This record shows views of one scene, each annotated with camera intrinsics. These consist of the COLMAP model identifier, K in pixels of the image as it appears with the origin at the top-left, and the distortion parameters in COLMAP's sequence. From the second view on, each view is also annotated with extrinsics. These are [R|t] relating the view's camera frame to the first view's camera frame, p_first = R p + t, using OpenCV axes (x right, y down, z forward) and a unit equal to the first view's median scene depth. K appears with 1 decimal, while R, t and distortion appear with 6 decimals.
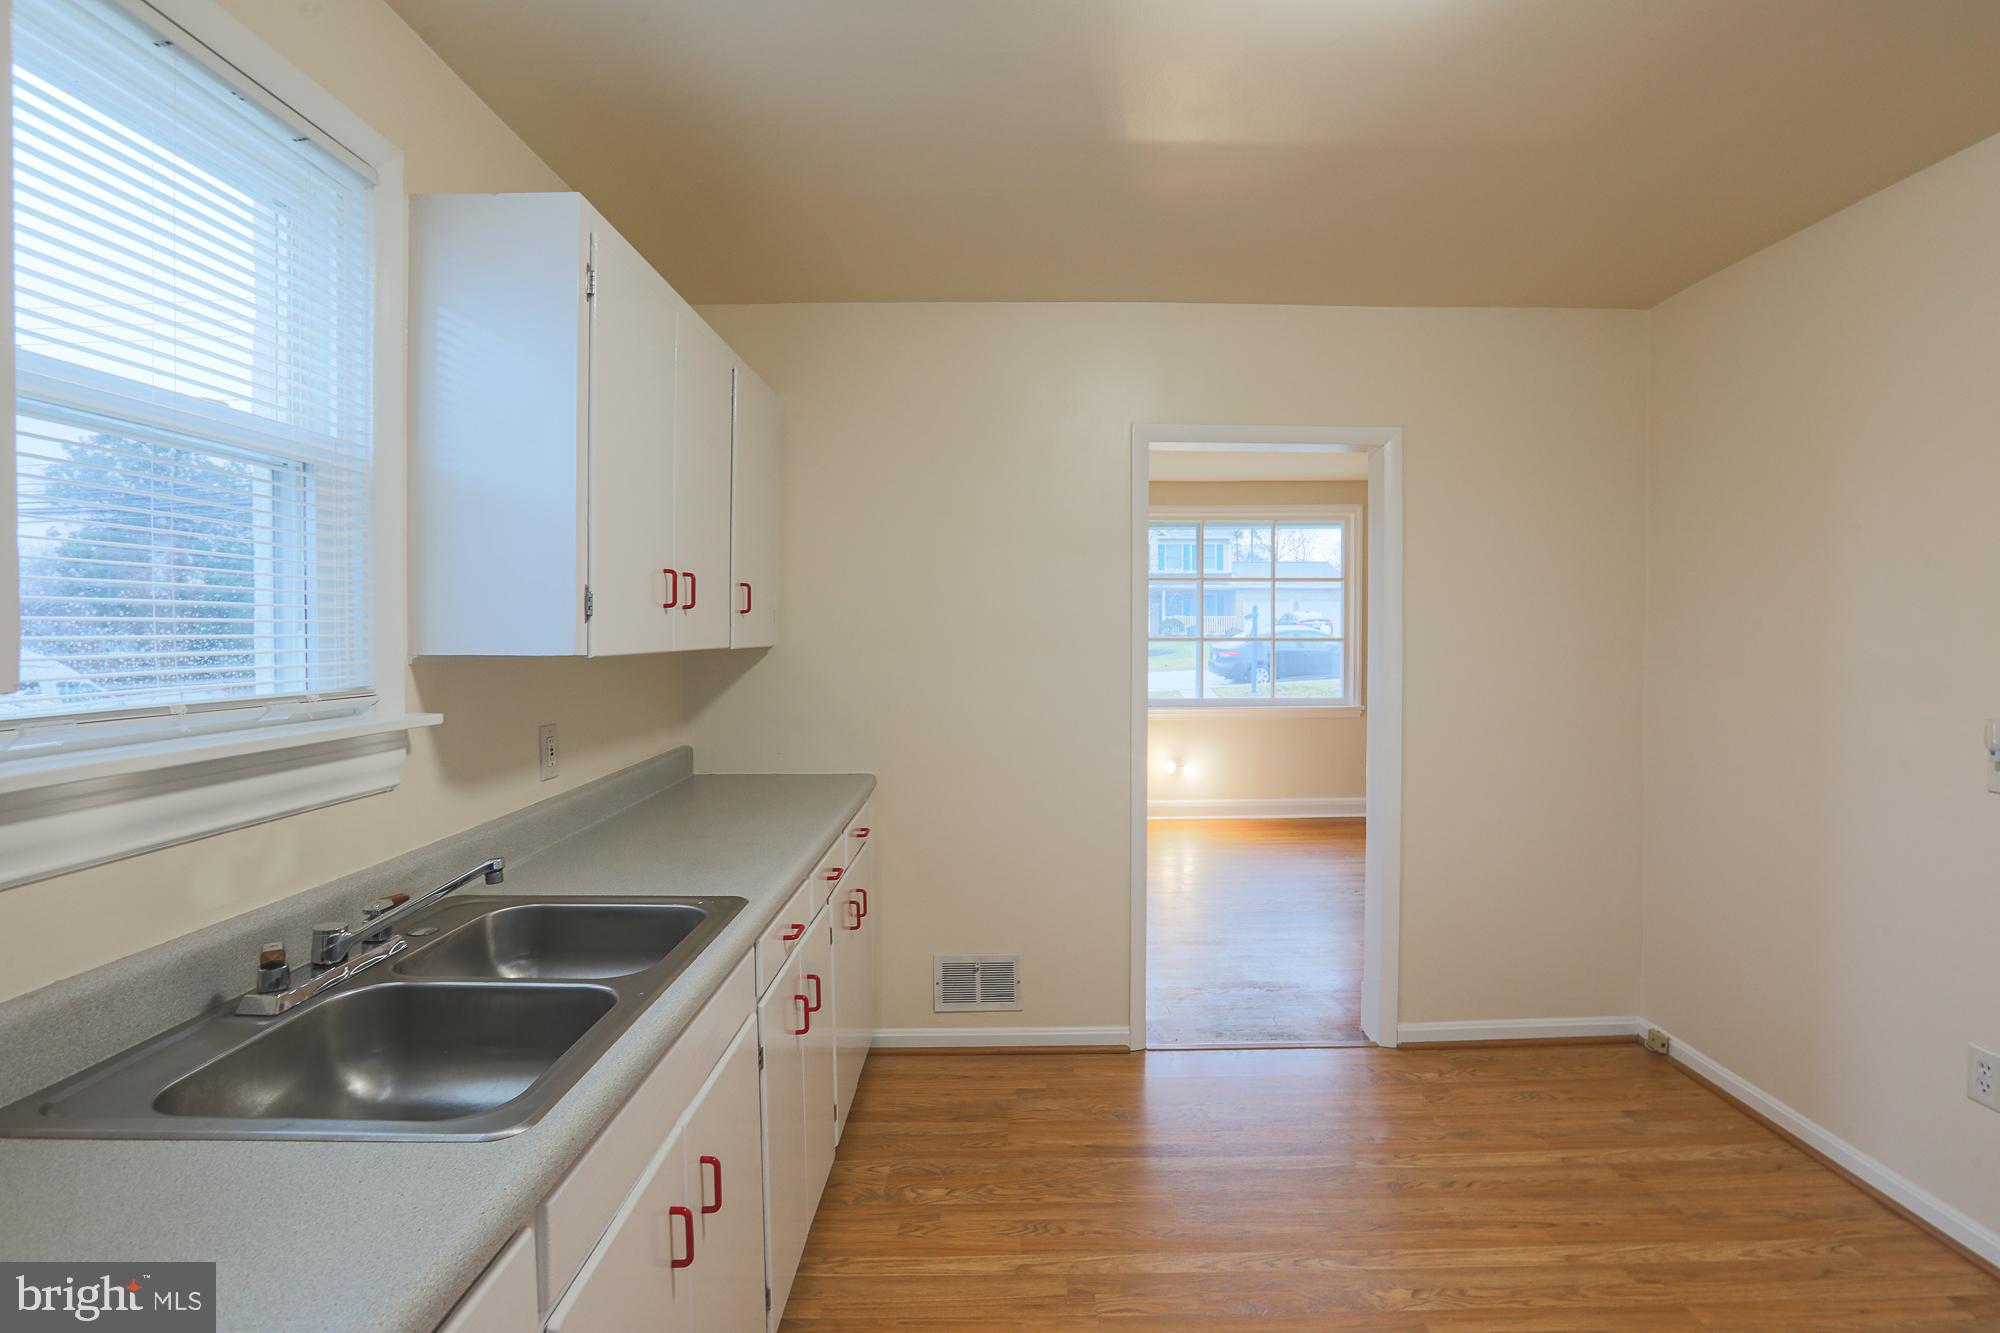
lens RADIAL K [[948.2, 0, 1009.1], [0, 948.2, 654.8], [0, 0, 1]] dist [-0.061494, 0.022256]
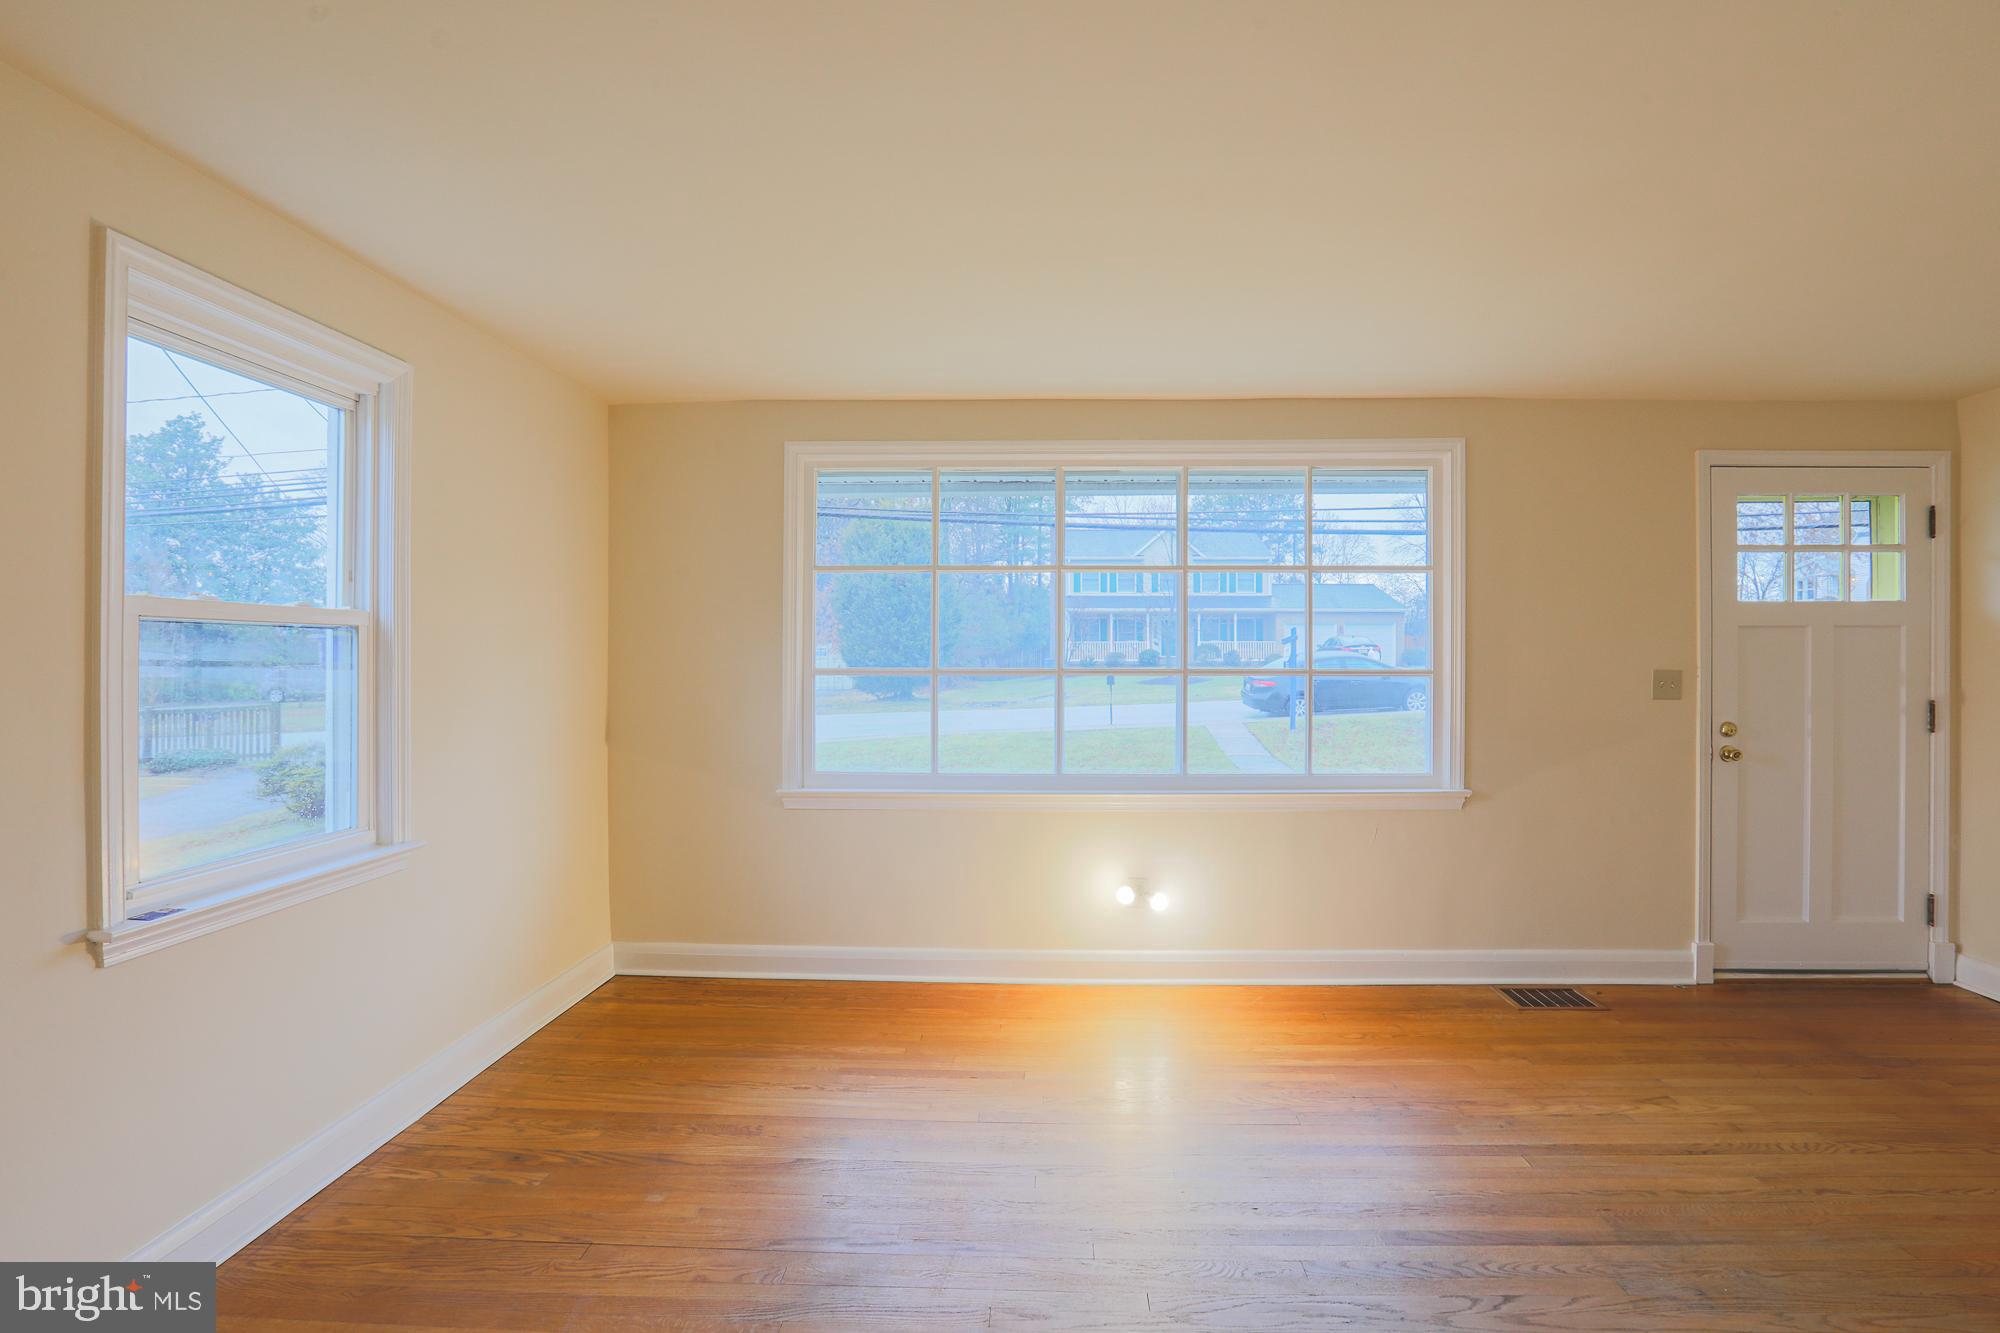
lens RADIAL K [[943.0, 0, 1017.7], [0, 943.0, 660.0], [0, 0, 1]] dist [-0.048330, 0.016706]
pose [[0.999361, 0.001854, -0.035698, 0.293424], [-0.002637, 0.999757, -0.021887, -0.022526], [0.035649, 0.021967, 0.999123, 1.015217]]
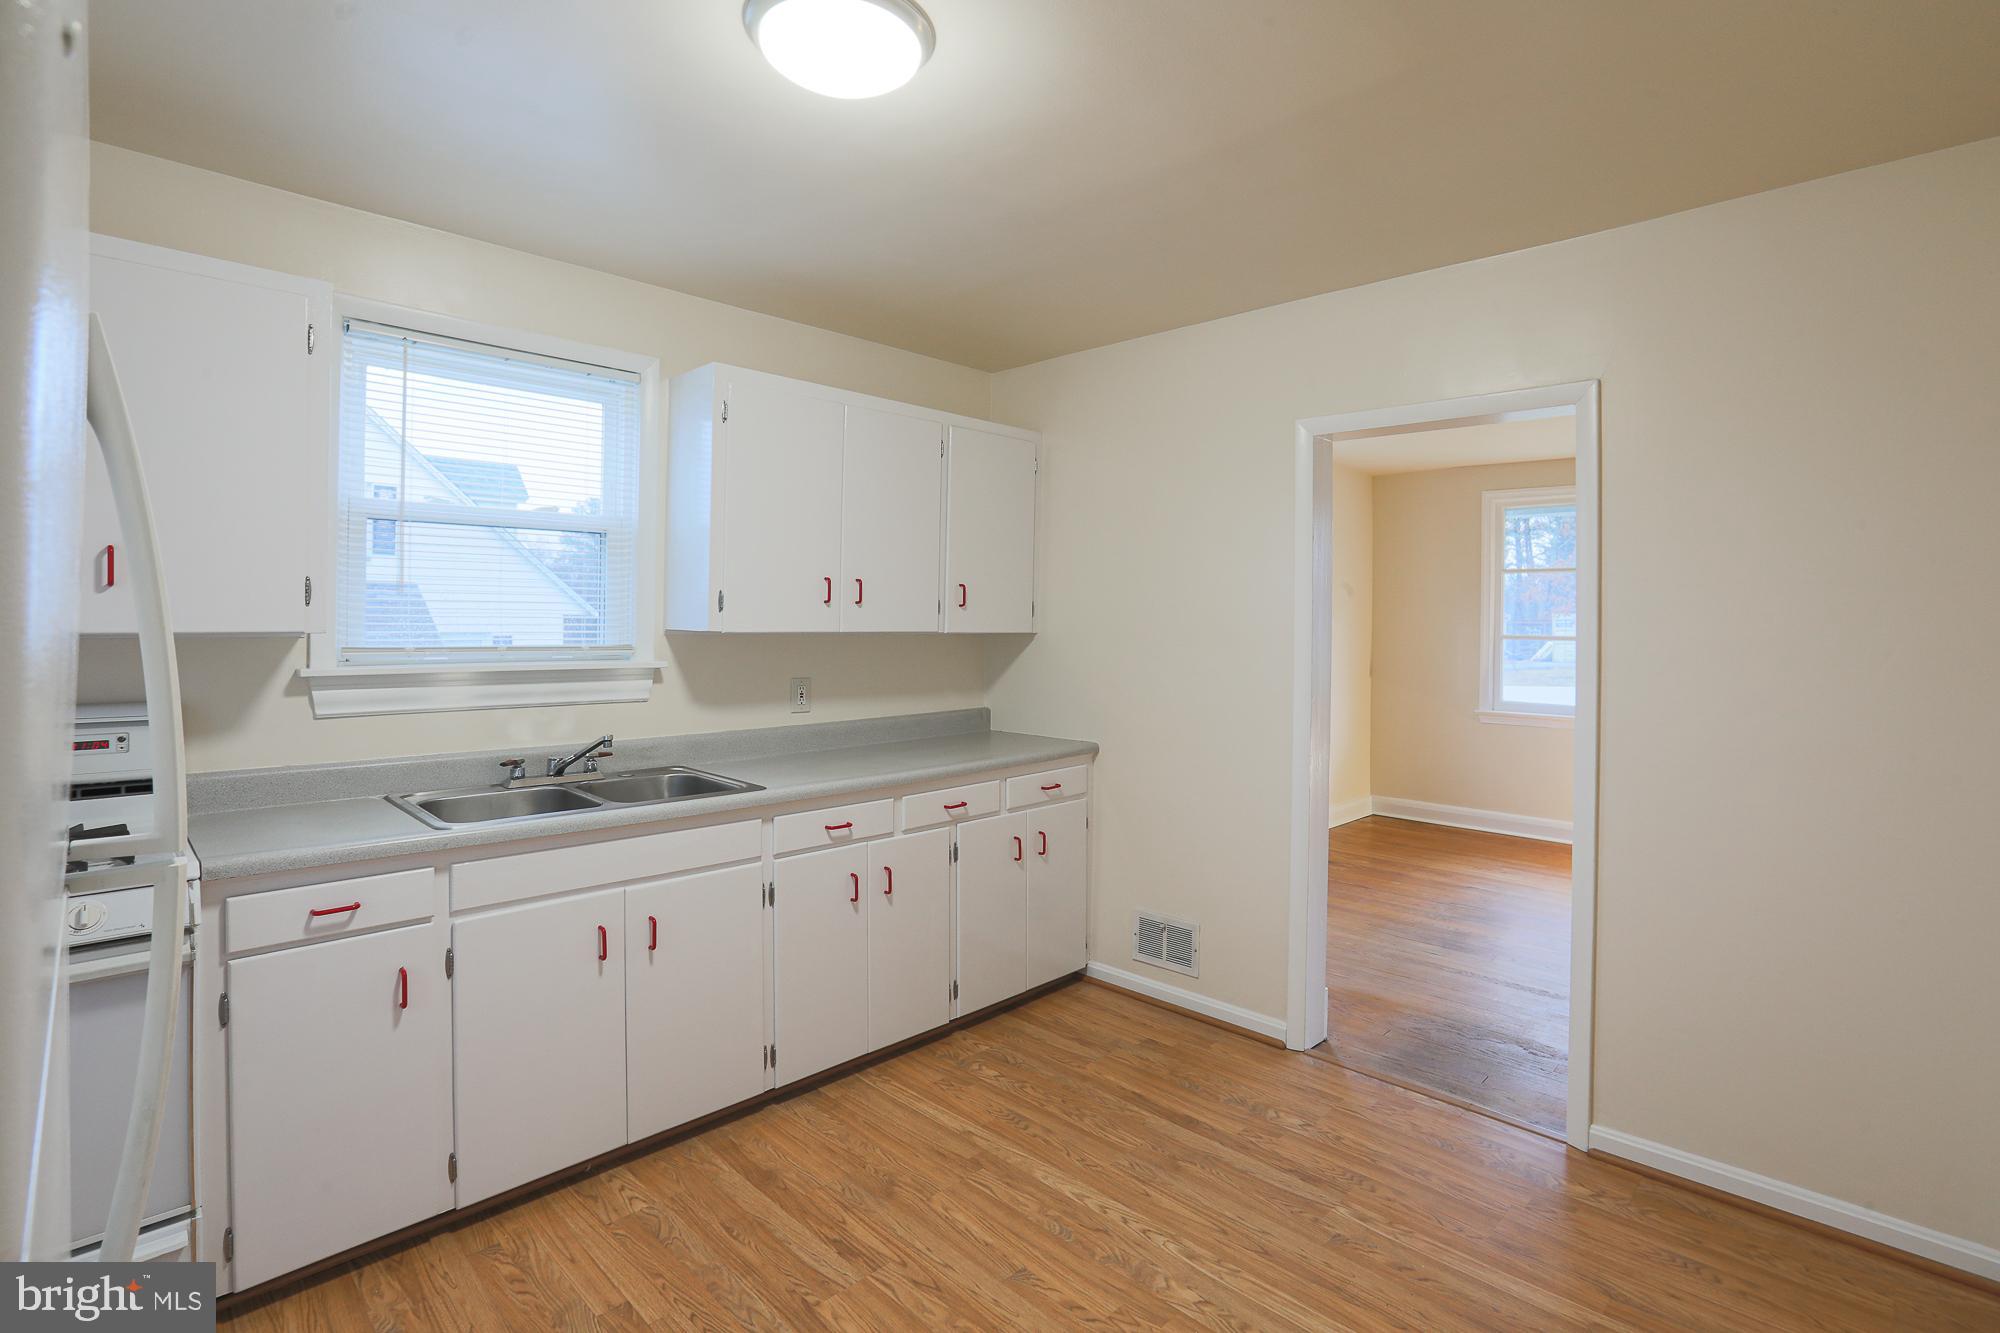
lens RADIAL K [[945.7, 0, 1024.1], [0, 945.7, 625.7], [0, 0, 1]] dist [-0.050565, 0.017470]
pose [[0.715146, 0.011756, -0.698876, 0.654258], [-0.028273, 0.999527, -0.012118, -0.001978], [0.698403, 0.028425, 0.715140, 0.099569]]
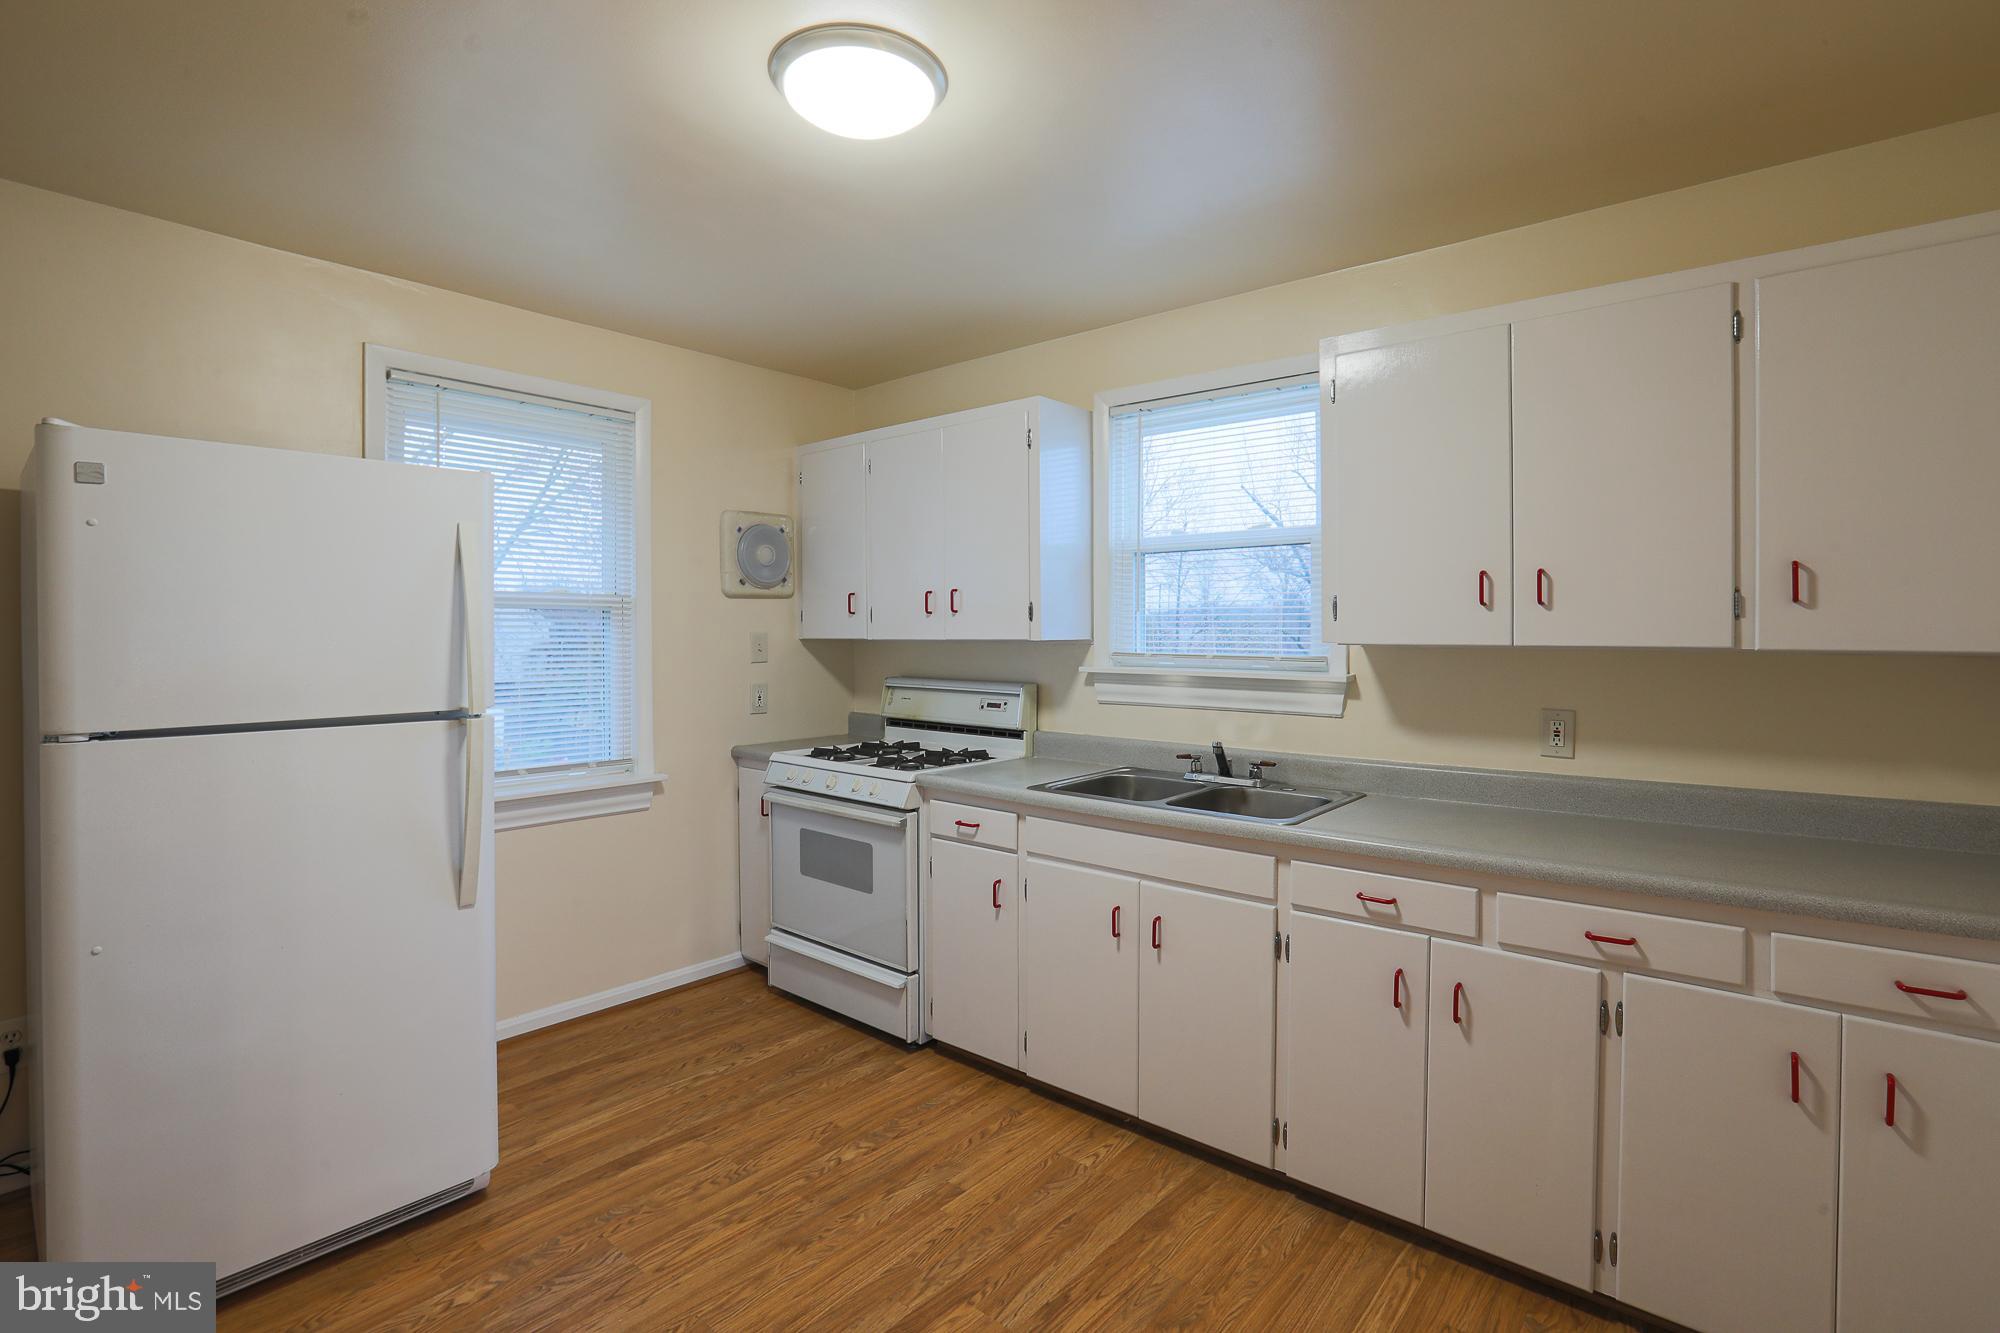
lens RADIAL K [[918.6, 0, 1029.5], [0, 918.6, 646.8], [0, 0, 1]] dist [-0.055011, 0.018797]
pose [[-0.630560, 0.014496, -0.776005, 0.563919], [-0.019922, 0.999194, 0.034853, -0.018700], [0.775884, 0.037437, -0.629763, 0.891433]]
